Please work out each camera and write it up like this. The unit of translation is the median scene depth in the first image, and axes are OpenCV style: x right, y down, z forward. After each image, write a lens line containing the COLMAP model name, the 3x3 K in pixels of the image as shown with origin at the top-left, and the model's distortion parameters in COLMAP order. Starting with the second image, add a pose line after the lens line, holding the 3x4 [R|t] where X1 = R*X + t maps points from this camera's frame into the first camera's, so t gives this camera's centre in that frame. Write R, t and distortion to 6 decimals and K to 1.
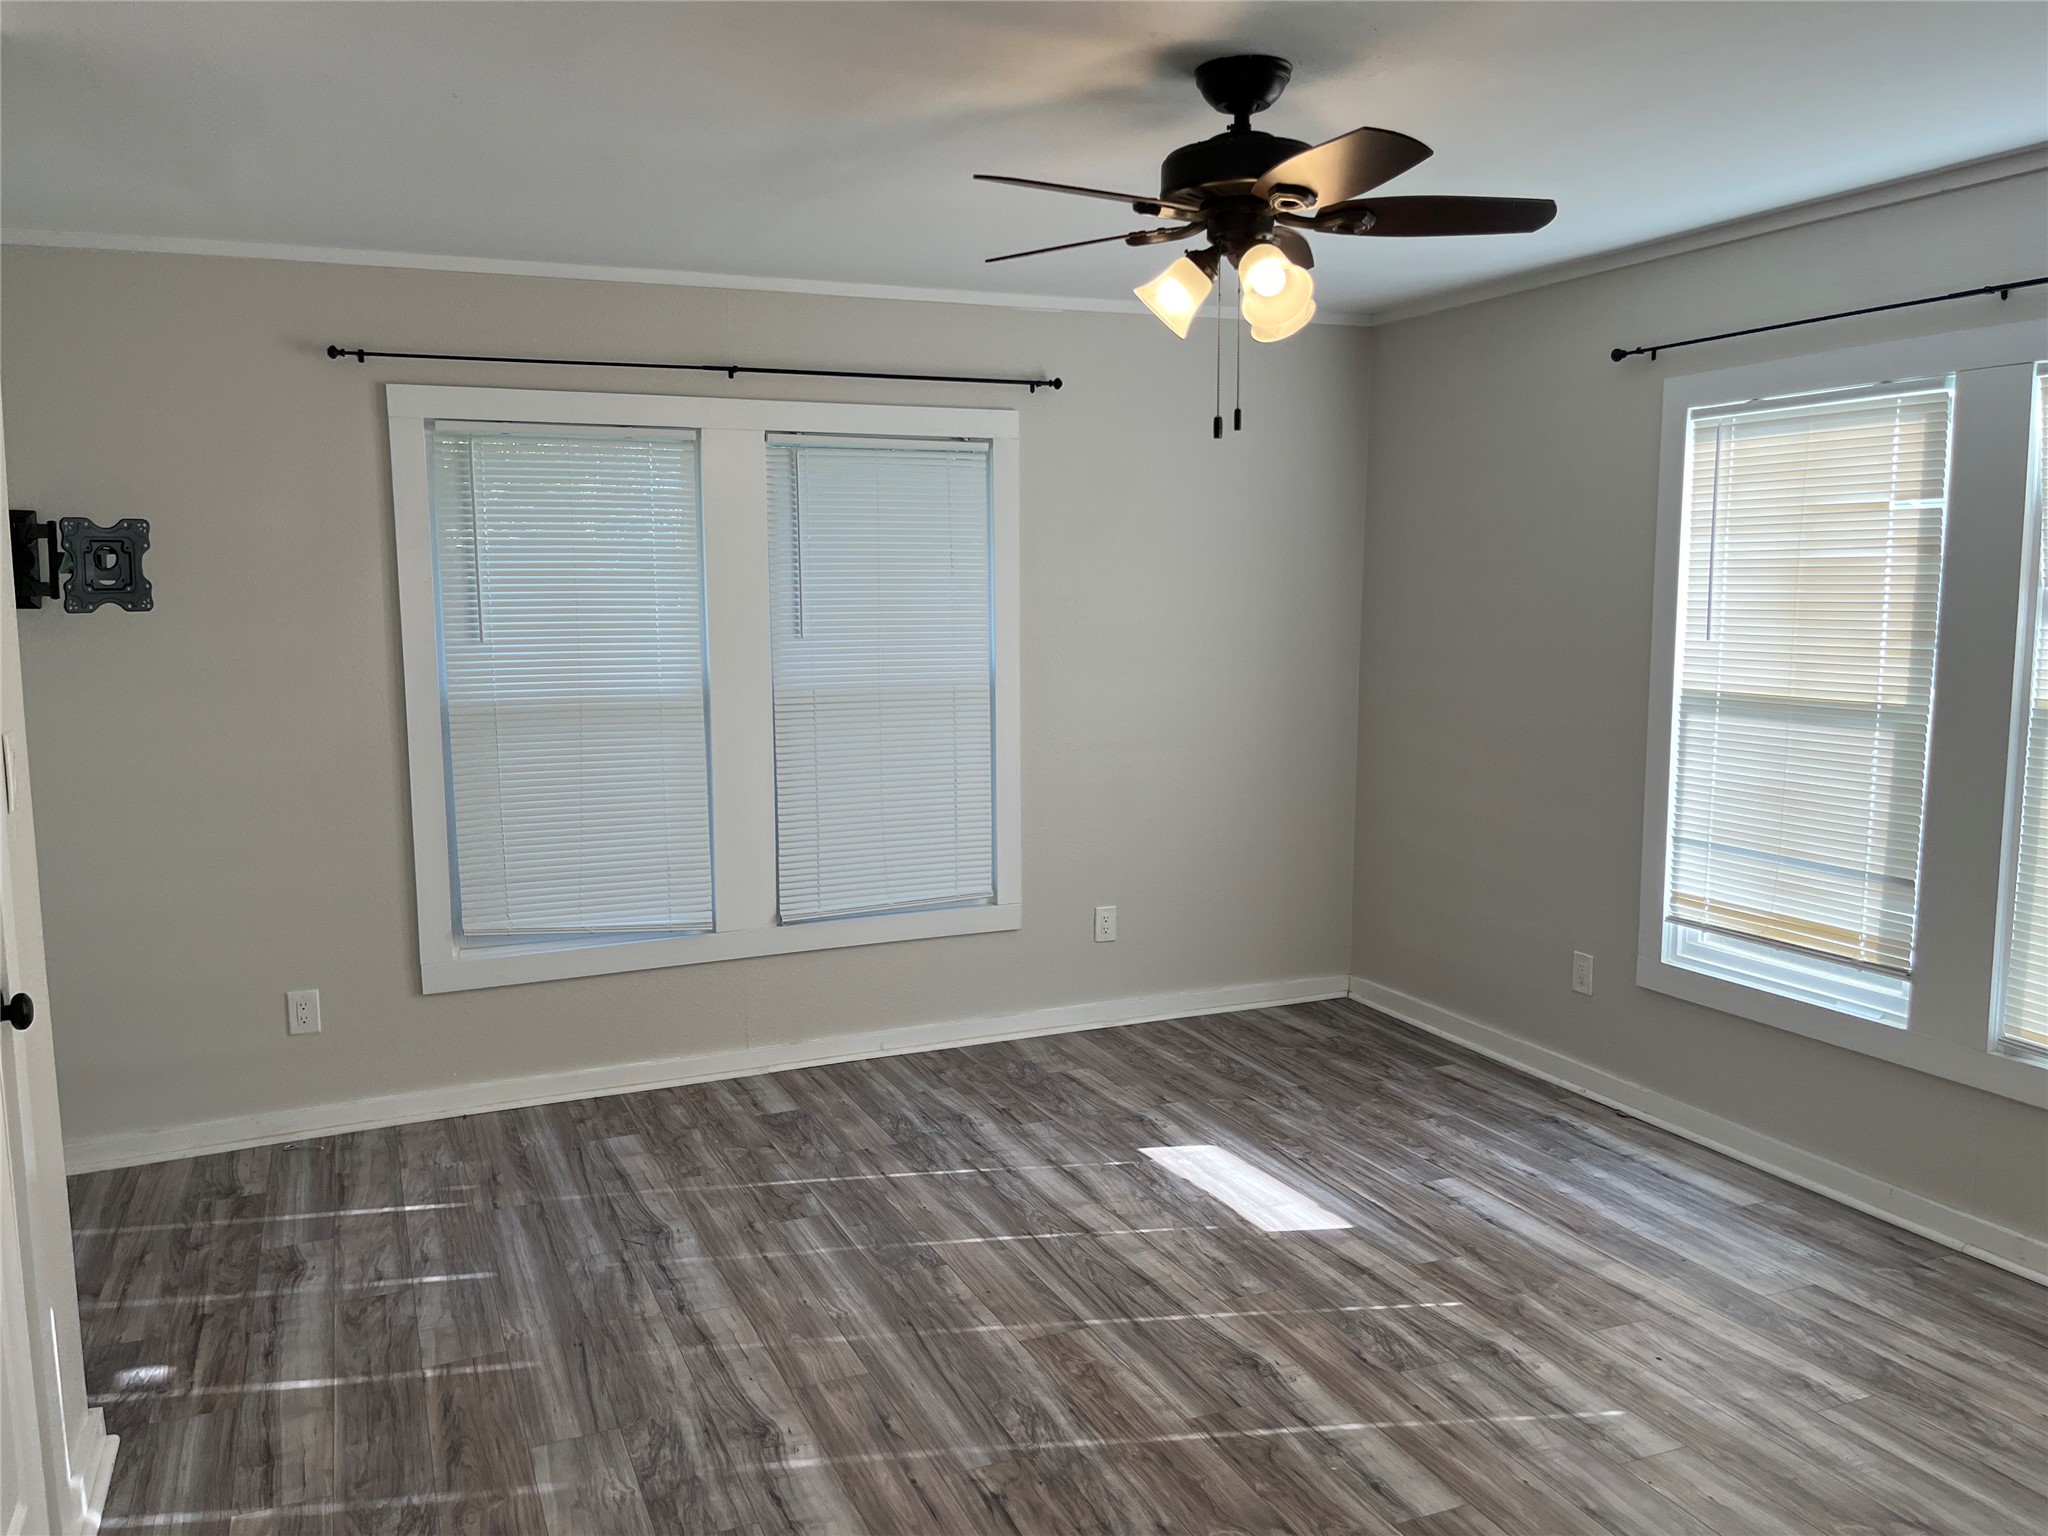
lens RADIAL K [[1563.3, 0, 1023.2], [0, 1563.3, 766.6], [0, 0, 1]] dist [0.065504, -0.081793]
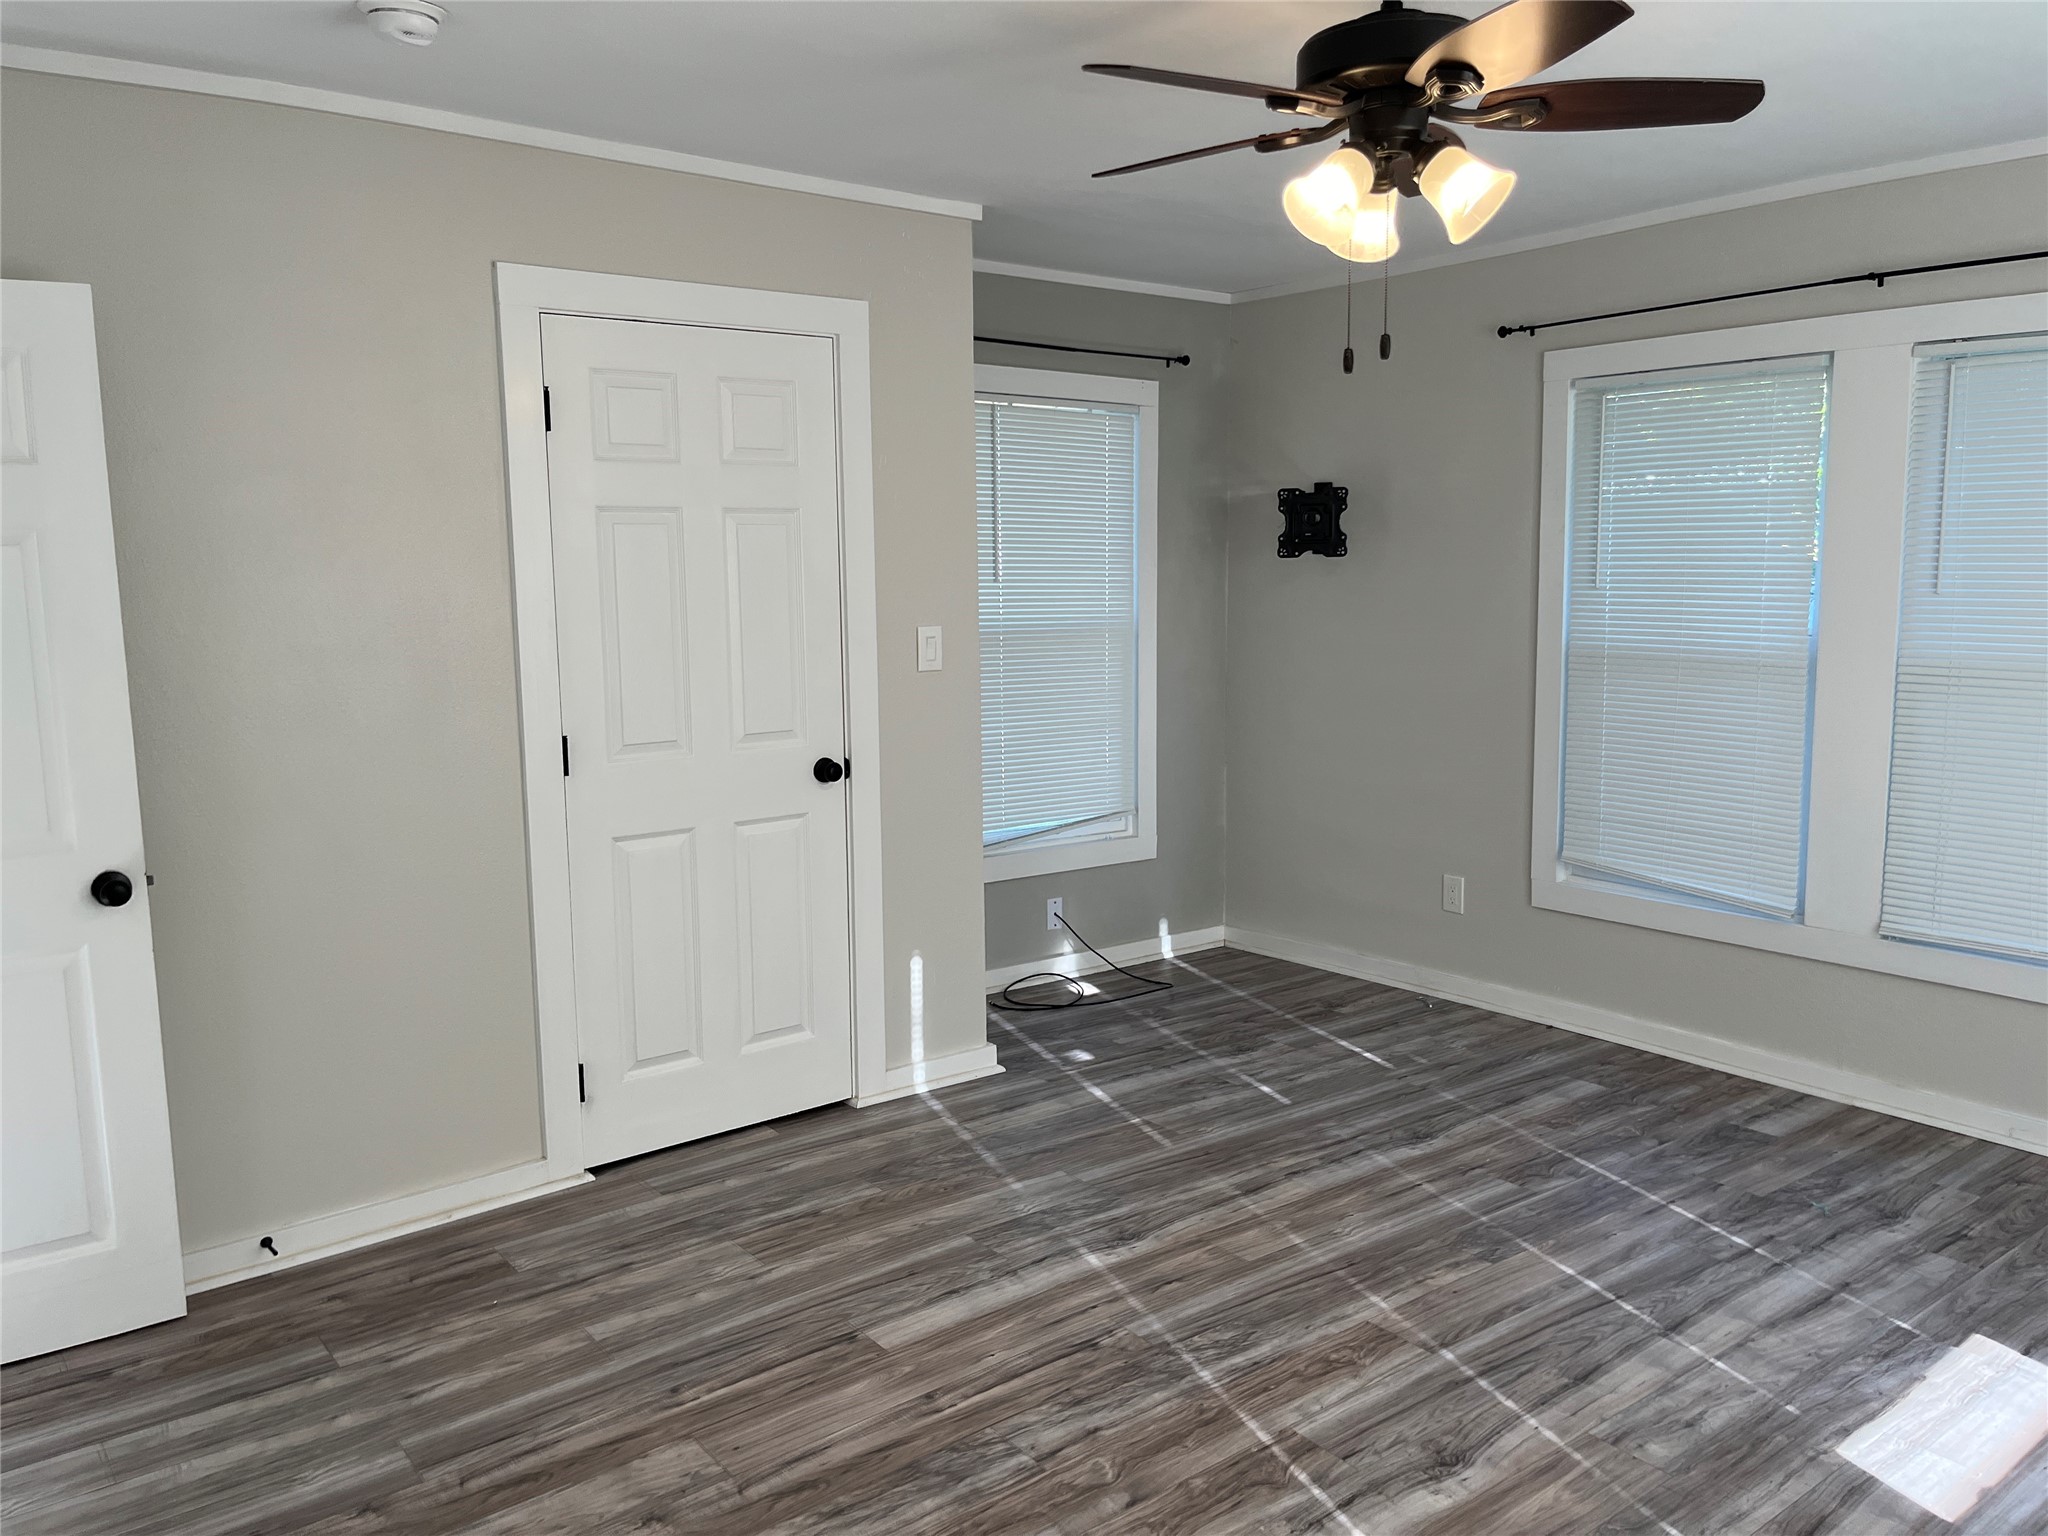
lens RADIAL K [[1563.3, 0, 1023.2], [0, 1563.3, 766.6], [0, 0, 1]] dist [0.065504, -0.081793]
pose [[0.247662, 0.138987, -0.958825, 0.682799], [-0.104333, 0.987728, 0.116228, -0.051286], [0.963212, 0.071252, 0.259124, 0.430142]]
